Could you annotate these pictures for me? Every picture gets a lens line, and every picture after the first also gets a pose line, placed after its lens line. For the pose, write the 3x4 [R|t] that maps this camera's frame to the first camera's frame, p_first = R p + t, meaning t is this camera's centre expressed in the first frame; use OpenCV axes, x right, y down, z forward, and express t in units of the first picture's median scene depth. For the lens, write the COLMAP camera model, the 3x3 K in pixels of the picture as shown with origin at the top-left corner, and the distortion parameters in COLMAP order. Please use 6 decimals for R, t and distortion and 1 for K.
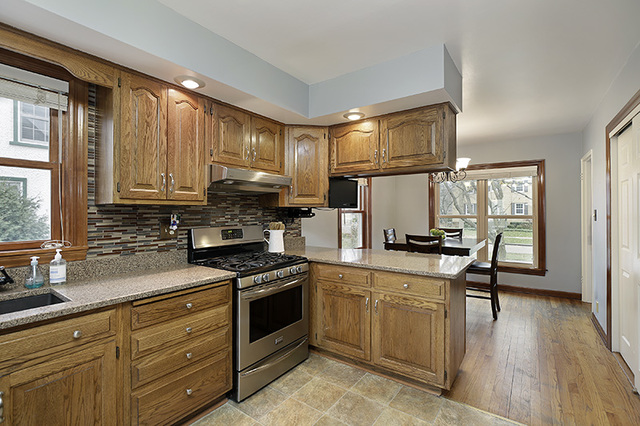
lens RADIAL K [[297.4, 0, 337.3], [0, 297.4, 219.2], [0, 0, 1]] dist [-0.000300, -0.000034]
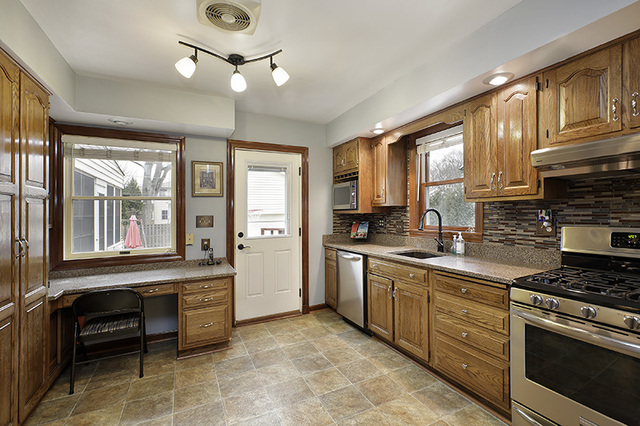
lens RADIAL K [[287.9, 0, 320.0], [0, 287.9, 213.0], [0, 0, 1]] dist [-0.000243, -0.000065]
pose [[-0.515628, 0.006945, -0.856785, 0.629103], [-0.005063, 0.999925, 0.011153, -0.013450], [0.856798, 0.010089, -0.515554, 0.945848]]
